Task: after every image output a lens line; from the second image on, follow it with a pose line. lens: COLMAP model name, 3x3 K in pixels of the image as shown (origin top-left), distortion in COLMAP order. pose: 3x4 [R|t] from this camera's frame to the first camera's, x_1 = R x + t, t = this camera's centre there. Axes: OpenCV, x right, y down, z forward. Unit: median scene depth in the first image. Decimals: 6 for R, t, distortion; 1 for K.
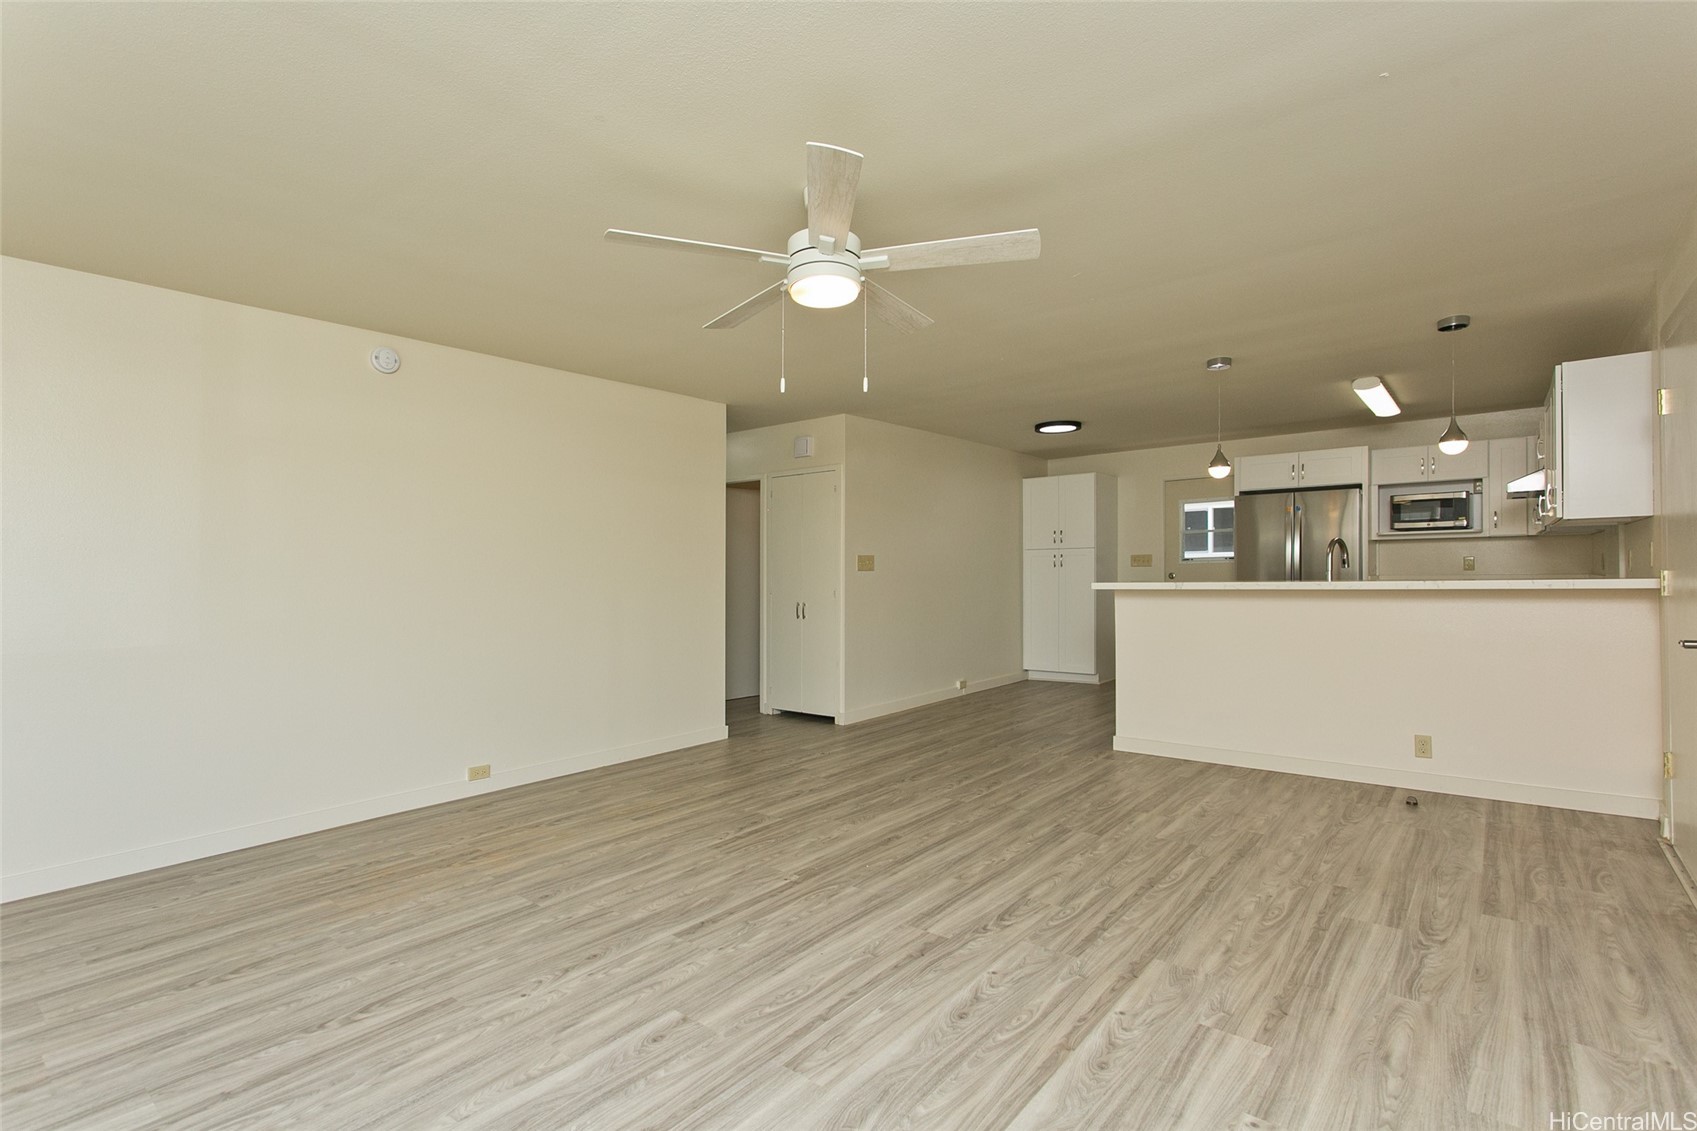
lens RADIAL K [[799.7, 0, 845.4], [0, 799.7, 577.9], [0, 0, 1]] dist [0.000091, 0.004253]
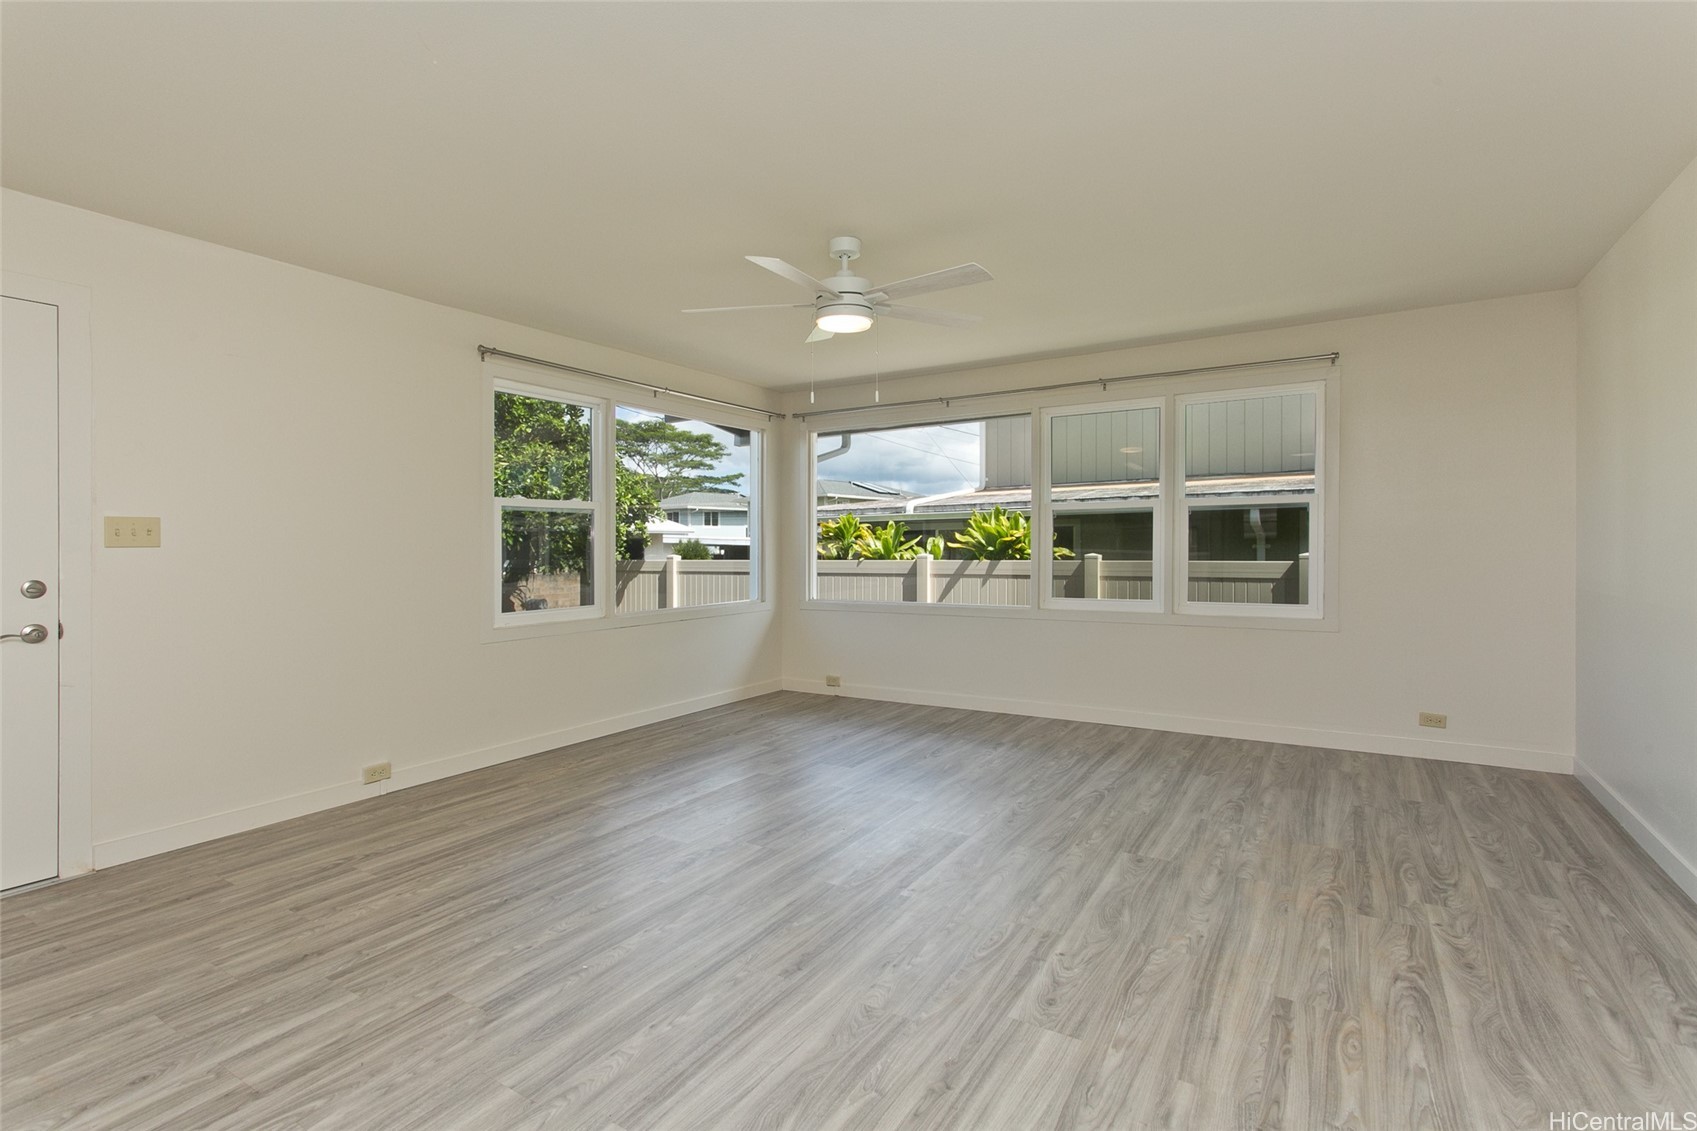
lens RADIAL K [[799.7, 0, 832.7], [0, 799.7, 555.9], [0, 0, 1]] dist [0.000091, 0.004253]
pose [[-0.992585, 0.028304, -0.118214, 0.099279], [0.026313, 0.999485, 0.018365, -0.009671], [0.118673, 0.015118, -0.992818, 1.710774]]
